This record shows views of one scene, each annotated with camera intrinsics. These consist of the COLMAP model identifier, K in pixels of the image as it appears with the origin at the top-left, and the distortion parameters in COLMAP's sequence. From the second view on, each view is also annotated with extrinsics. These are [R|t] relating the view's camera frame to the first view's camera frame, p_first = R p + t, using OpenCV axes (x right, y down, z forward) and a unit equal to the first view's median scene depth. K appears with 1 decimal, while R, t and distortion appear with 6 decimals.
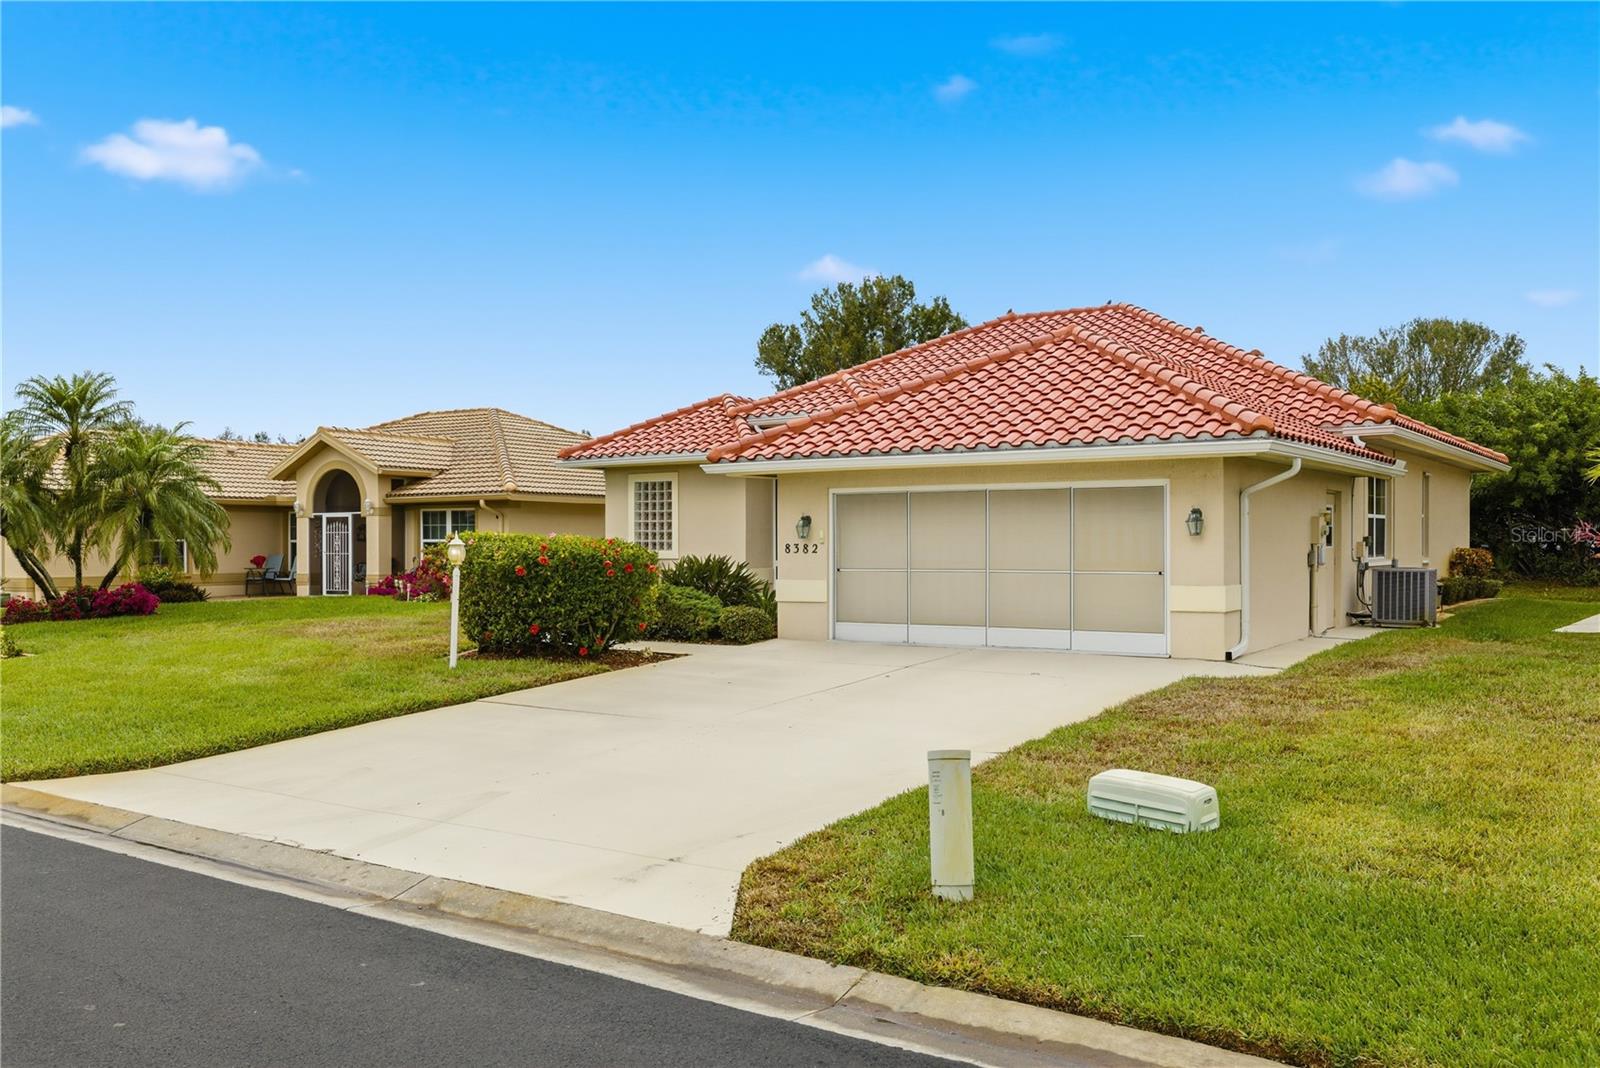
lens RADIAL K [[1372.1, 0, 796.1], [0, 1372.1, 526.8], [0, 0, 1]] dist [0.015403, 0.017185]
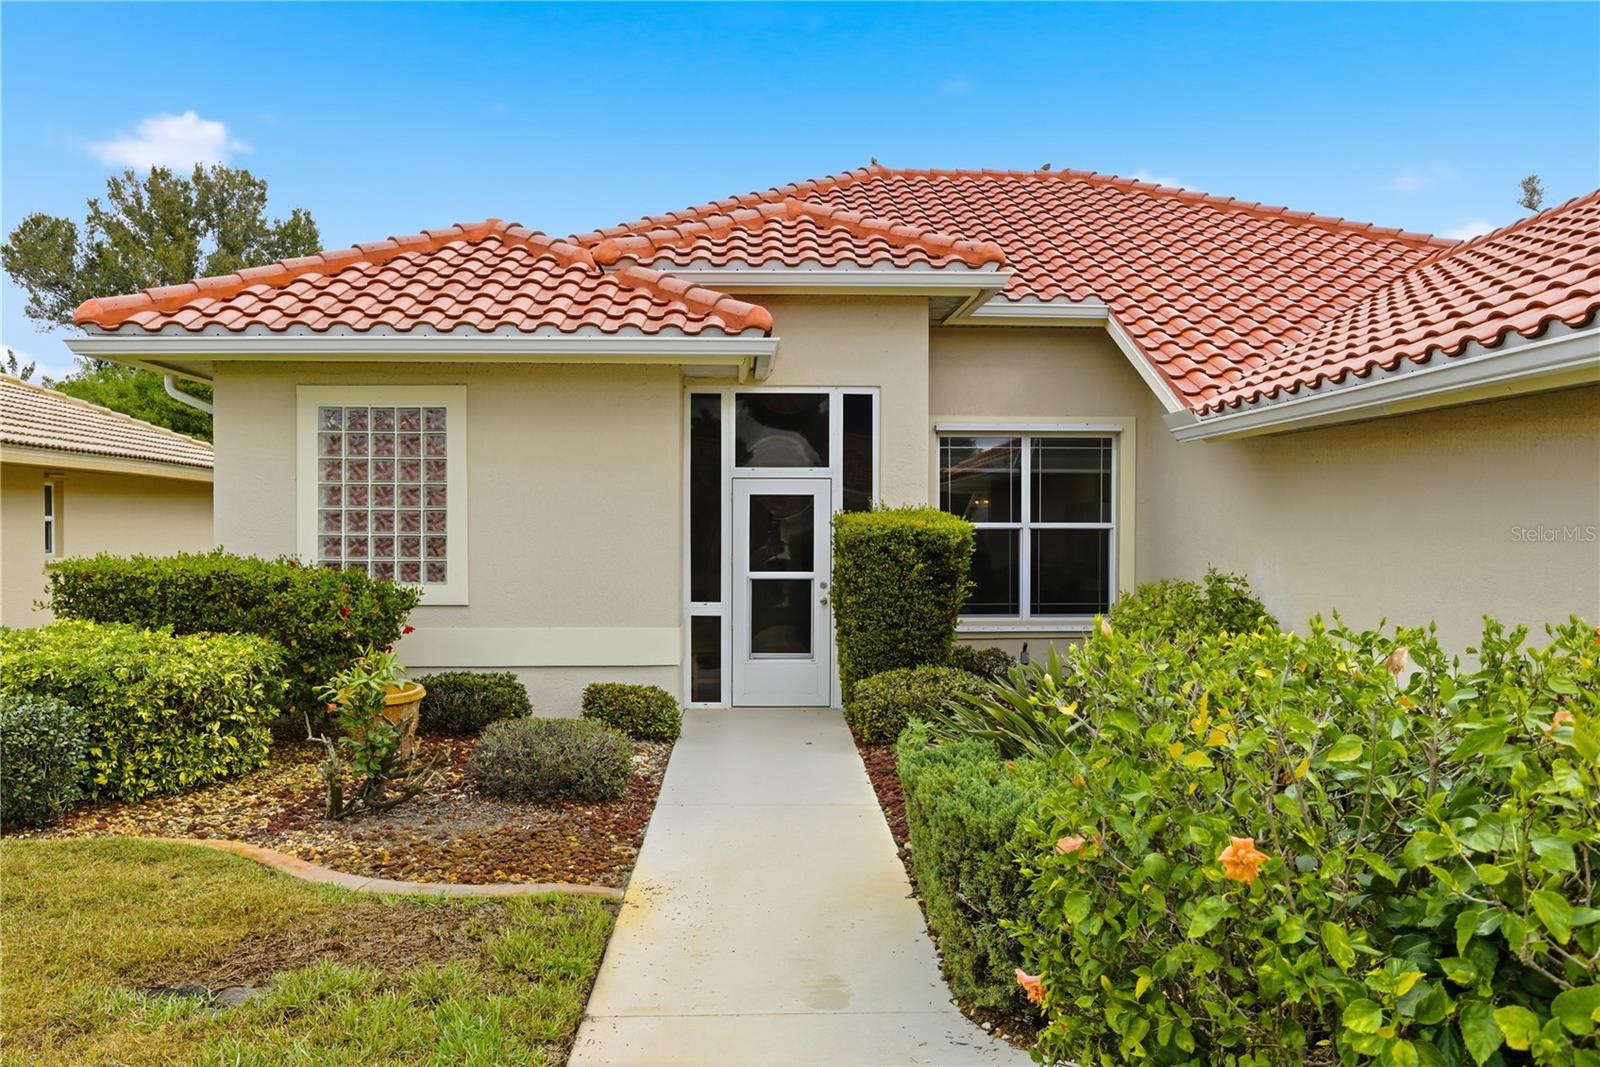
lens RADIAL K [[1269.7, 0, 808.5], [0, 1269.7, 536.8], [0, 0, 1]] dist [0.008332, 0.003571]
pose [[0.801382, -0.002979, 0.598145, -0.226021], [-0.010420, 0.999766, 0.018941, -0.004168], [-0.598062, -0.021412, 0.801164, 0.645595]]
